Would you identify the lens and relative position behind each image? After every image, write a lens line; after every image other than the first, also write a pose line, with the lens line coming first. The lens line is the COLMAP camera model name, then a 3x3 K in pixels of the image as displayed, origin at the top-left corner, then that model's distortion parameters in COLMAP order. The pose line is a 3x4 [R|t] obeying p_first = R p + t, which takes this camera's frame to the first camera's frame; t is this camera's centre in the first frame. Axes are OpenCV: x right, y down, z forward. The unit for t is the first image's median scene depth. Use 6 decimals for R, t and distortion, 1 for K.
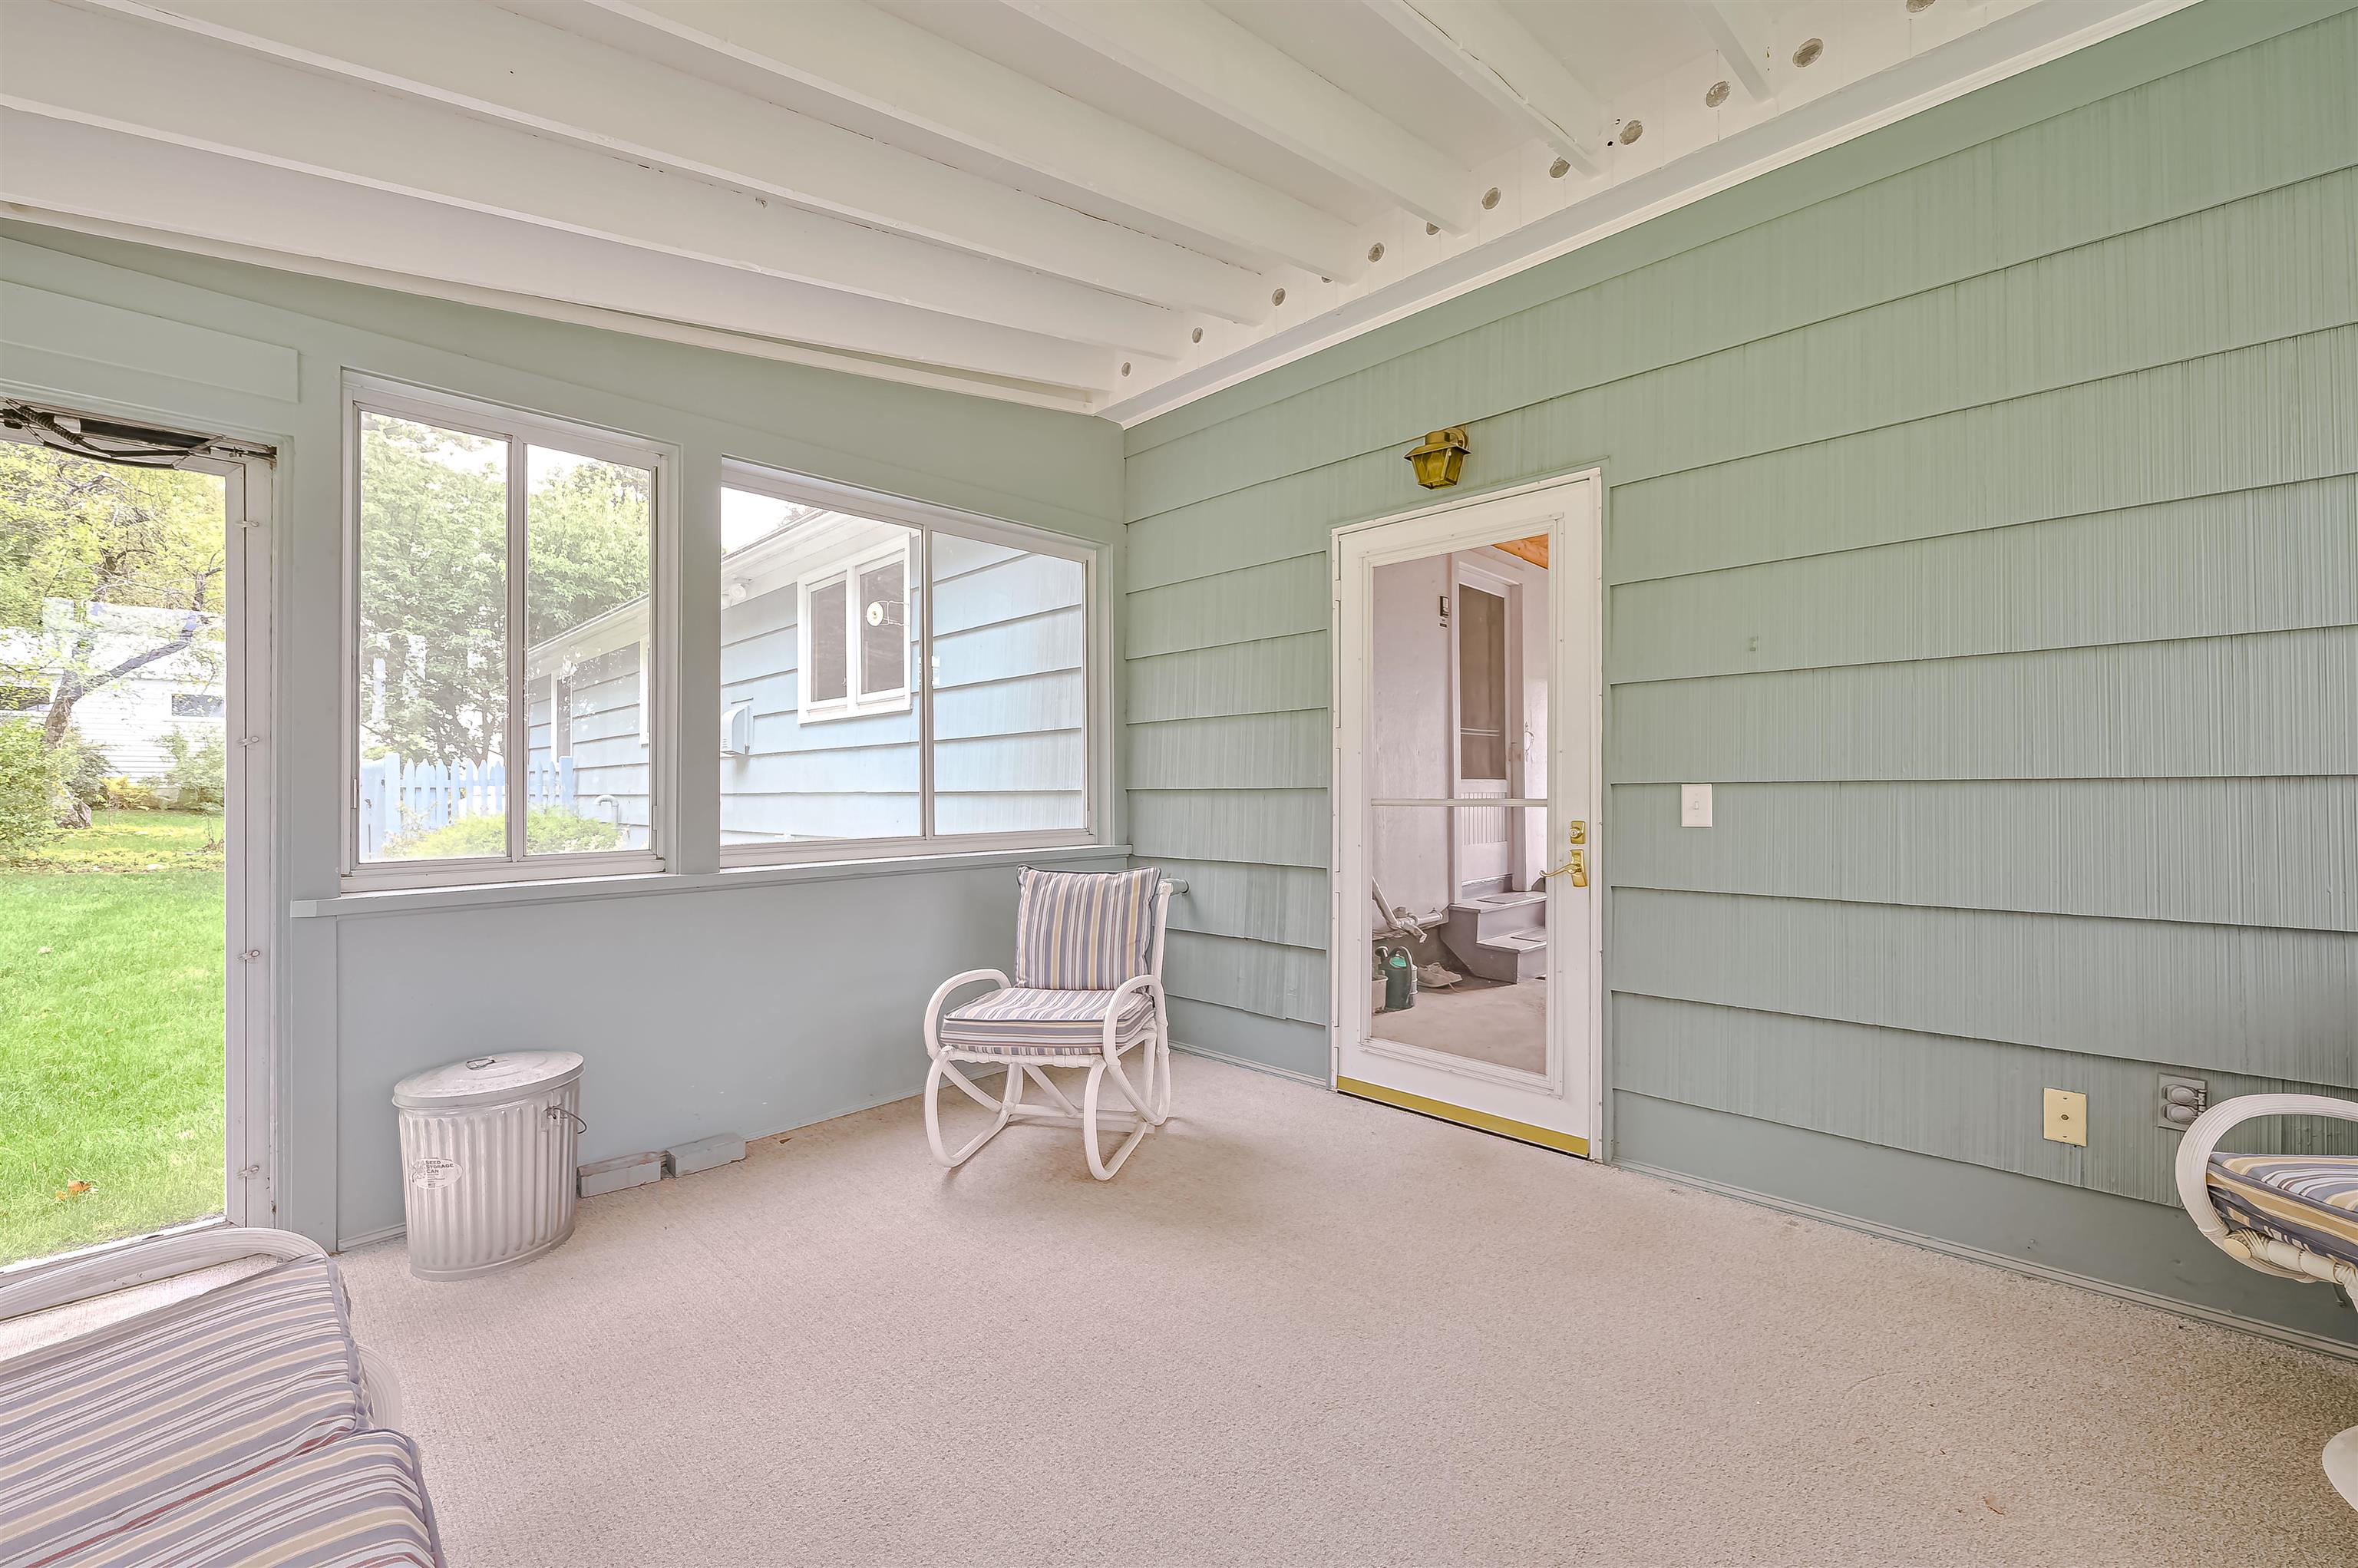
lens RADIAL K [[956.3, 0, 1178.6], [0, 956.3, 785.9], [0, 0, 1]] dist [0.015322, -0.000142]
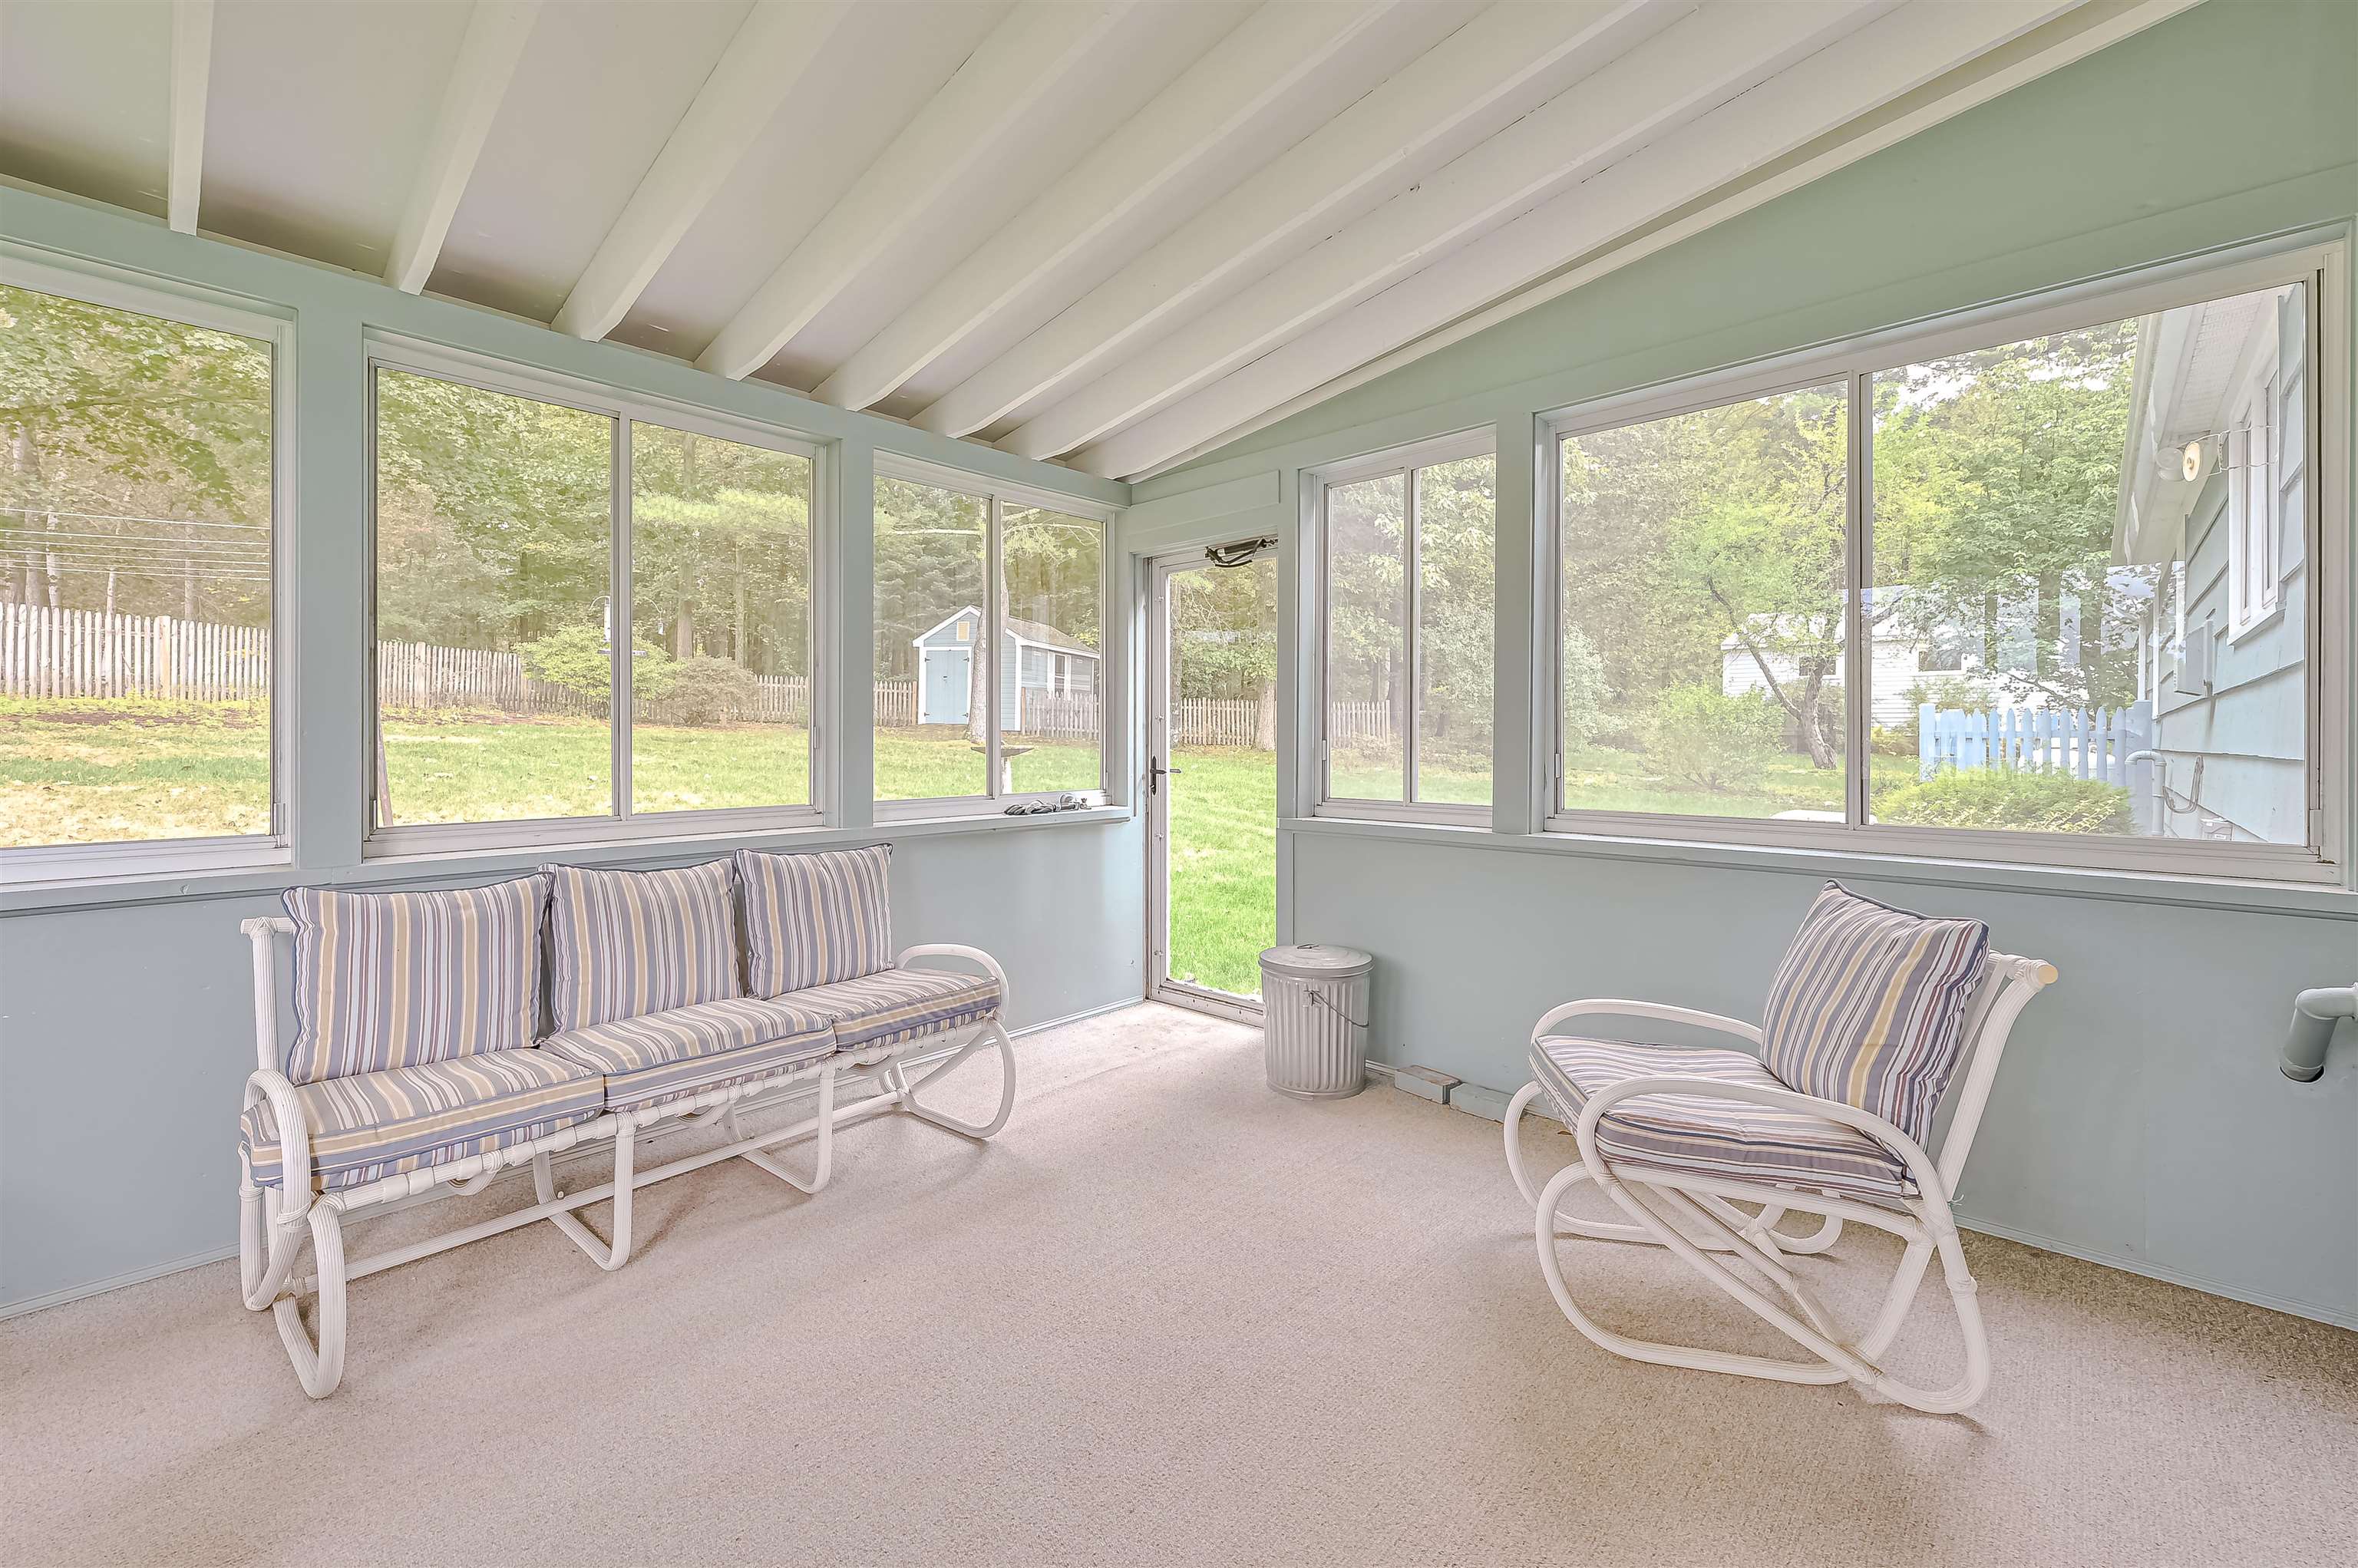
lens RADIAL K [[956.3, 0, 1120.3], [0, 956.3, 735.8], [0, 0, 1]] dist [0.015322, -0.000142]
pose [[0.010504, 0.002381, -0.999942, 0.517101], [0.001474, 0.999996, 0.002396, -0.015331], [0.999944, -0.001499, 0.010500, 0.572834]]
